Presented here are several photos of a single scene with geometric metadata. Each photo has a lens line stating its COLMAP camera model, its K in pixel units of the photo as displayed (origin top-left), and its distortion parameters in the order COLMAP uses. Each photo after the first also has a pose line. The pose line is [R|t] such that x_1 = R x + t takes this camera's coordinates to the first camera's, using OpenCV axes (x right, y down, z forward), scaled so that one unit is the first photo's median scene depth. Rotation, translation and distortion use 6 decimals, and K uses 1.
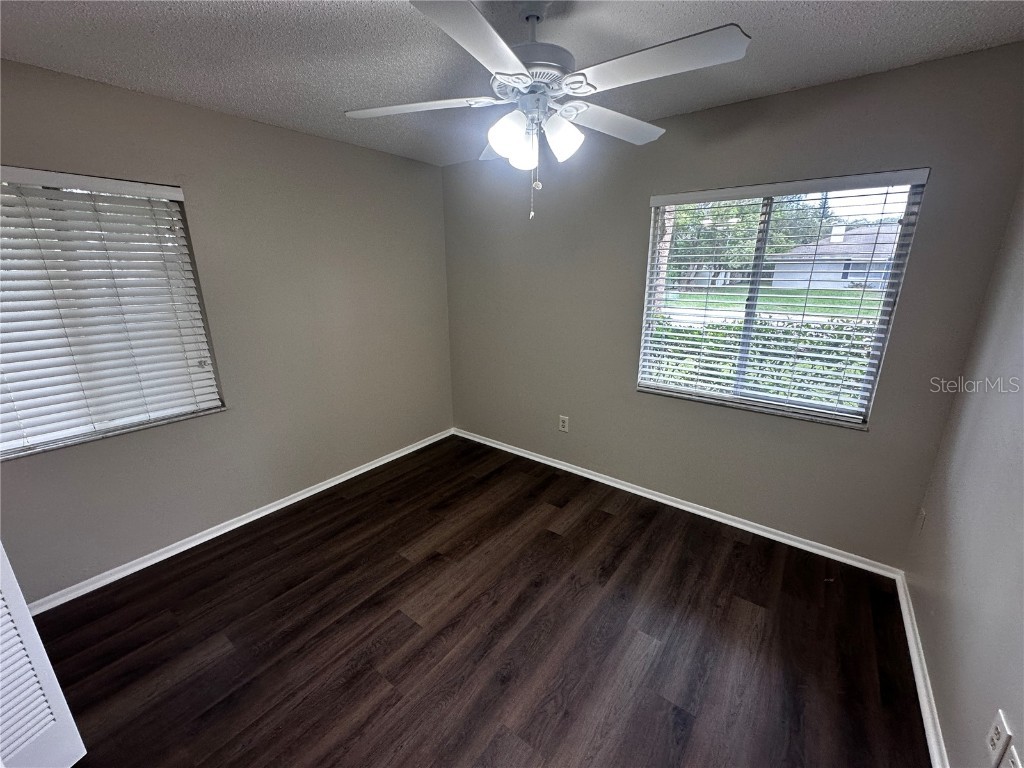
lens RADIAL K [[406.2, 0, 512.0], [0, 406.2, 384.0], [0, 0, 1]] dist [-0.009371, -0.000158]
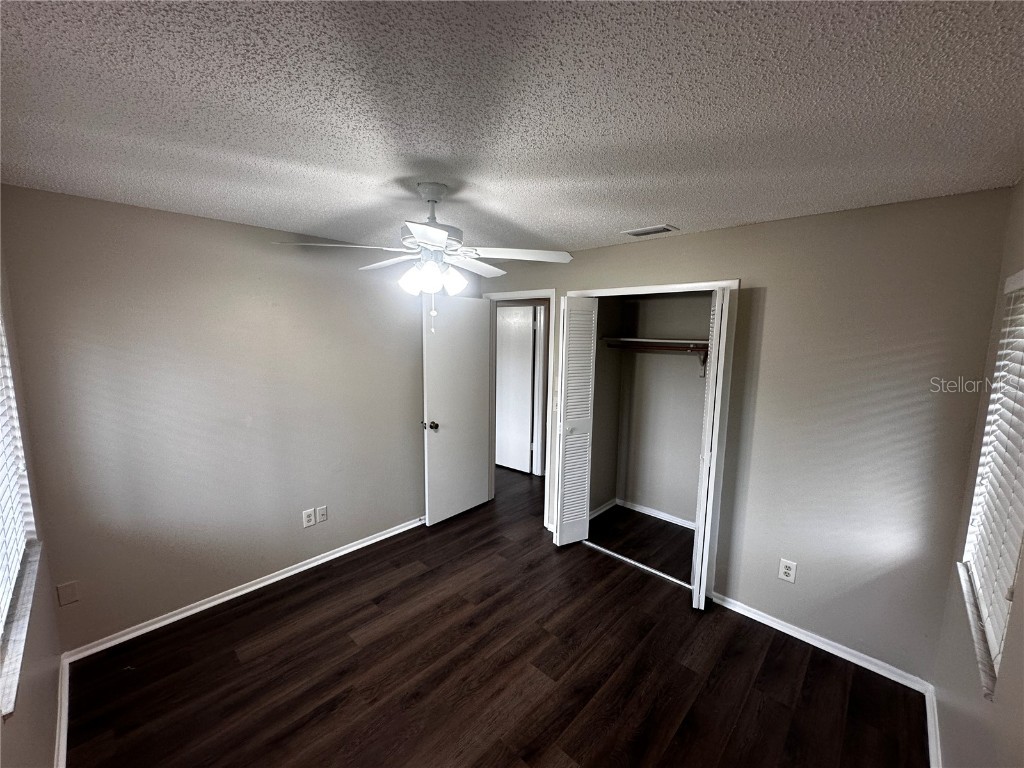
lens RADIAL K [[406.2, 0, 512.0], [0, 406.2, 384.0], [0, 0, 1]] dist [-0.009371, -0.000158]
pose [[-0.994137, -0.021347, 0.105996, -0.269307], [0.021379, 0.922156, 0.386228, -0.584781], [-0.105989, 0.386230, -0.916293, 1.728404]]
